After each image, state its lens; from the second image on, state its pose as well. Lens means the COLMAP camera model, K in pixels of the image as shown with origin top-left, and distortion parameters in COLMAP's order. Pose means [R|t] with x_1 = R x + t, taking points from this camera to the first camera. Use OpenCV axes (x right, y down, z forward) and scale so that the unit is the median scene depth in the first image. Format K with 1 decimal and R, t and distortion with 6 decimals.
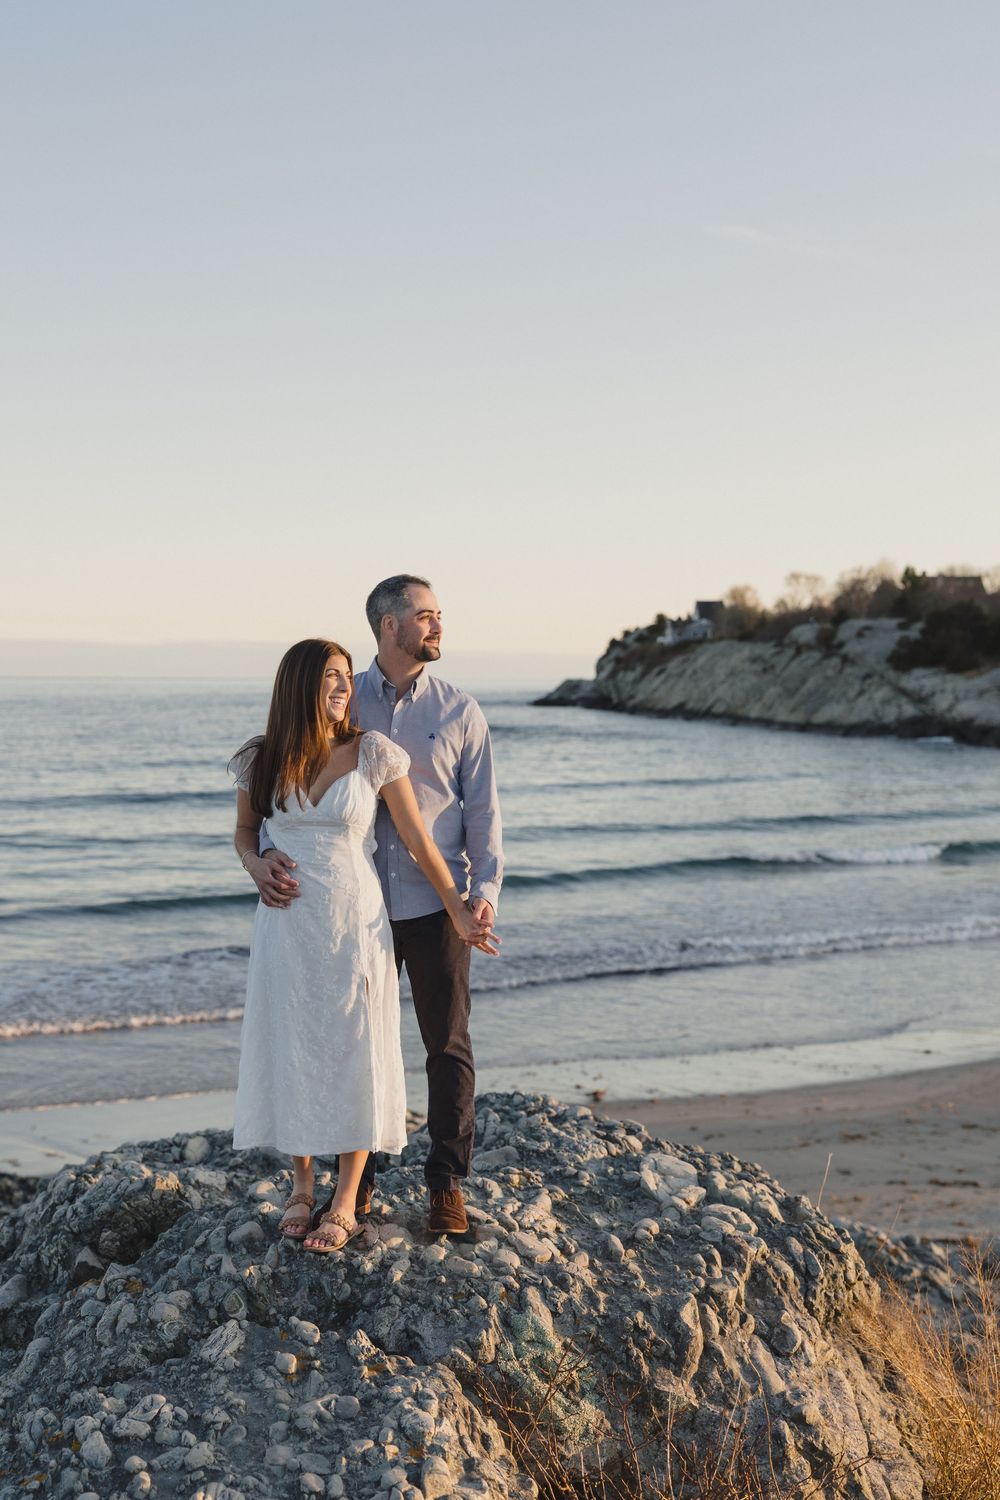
lens RADIAL K [[2132.8, 0, 500.0], [0, 2132.8, 750.0], [0, 0, 1]] dist [-0.008905, 0.068620]
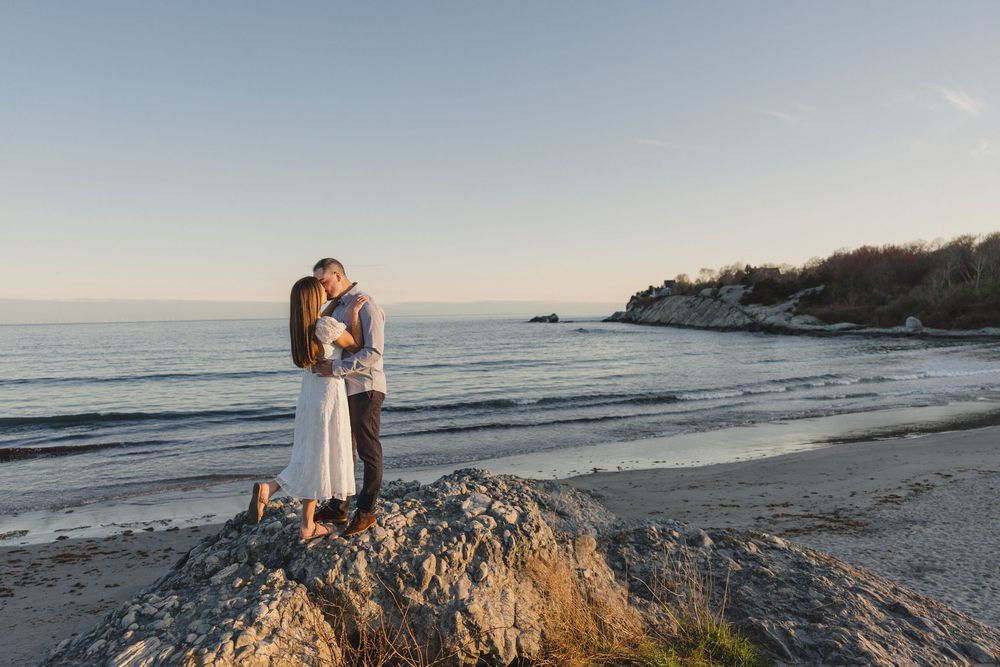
lens RADIAL K [[806.7, 0, 500.0], [0, 806.7, 333.5], [0, 0, 1]] dist [0.005969, -0.008665]
pose [[0.993524, -0.017644, -0.112247, 0.214352], [0.016752, 0.999820, -0.008885, 0.020482], [0.112383, 0.006947, 0.993641, 0.113698]]
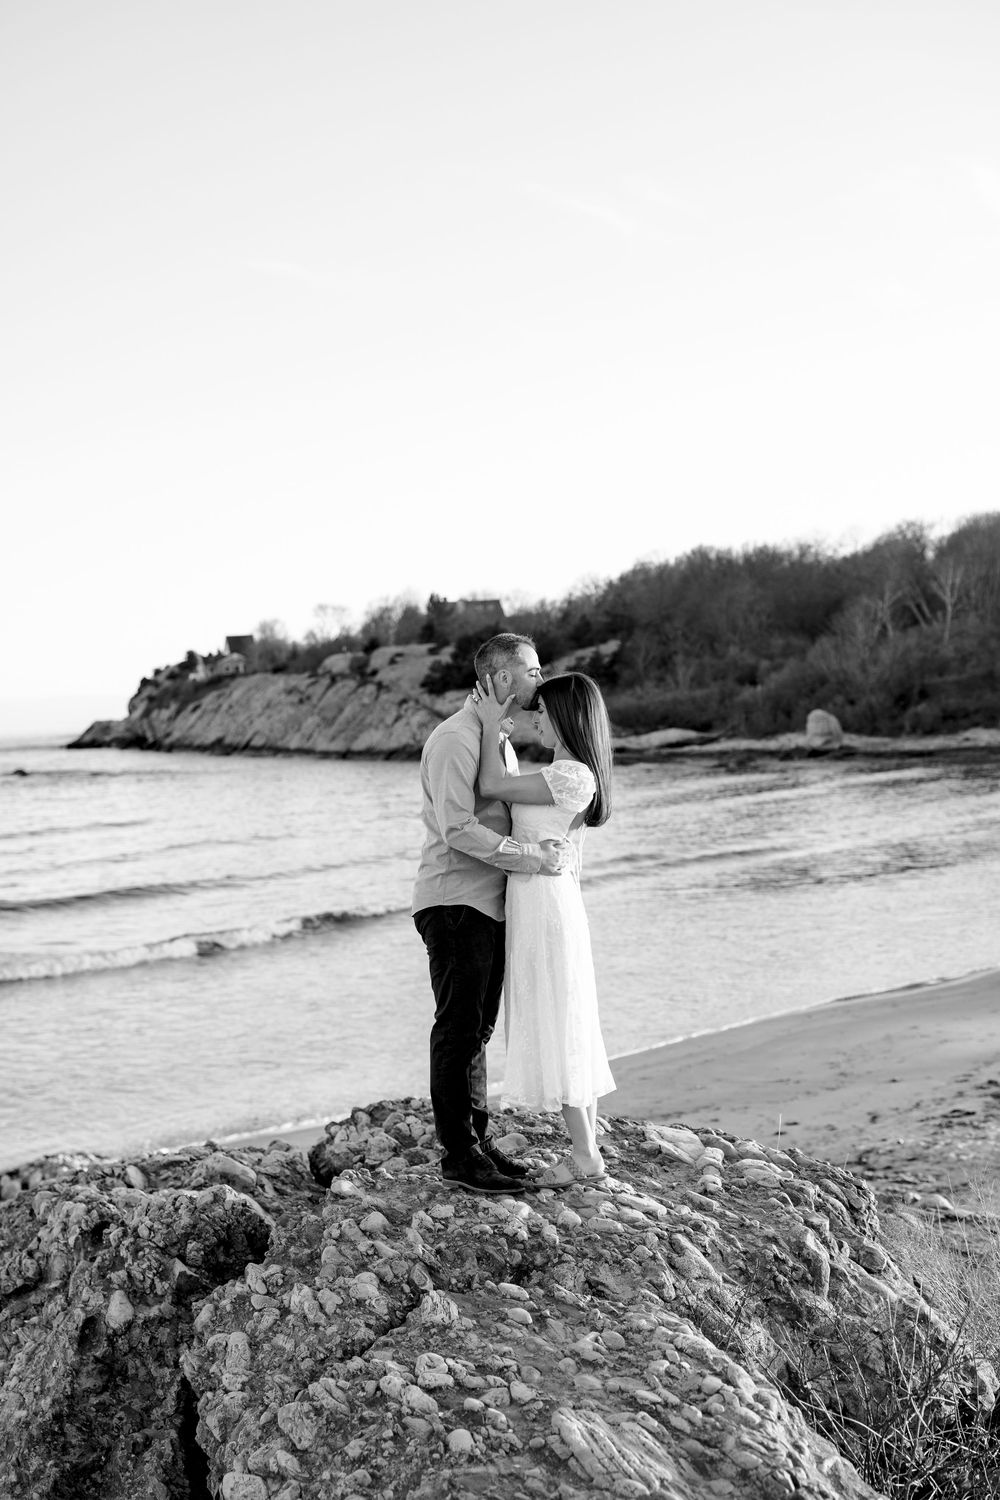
lens RADIAL K [[2113.9, 0, 500.0], [0, 2113.9, 750.0], [0, 0, 1]] dist [0.019349, -0.014954]
pose [[0.974362, -0.056616, 0.217745, -0.251059], [0.059886, 0.998170, -0.008441, -0.003663], [-0.216868, 0.021265, 0.975969, -0.078543]]
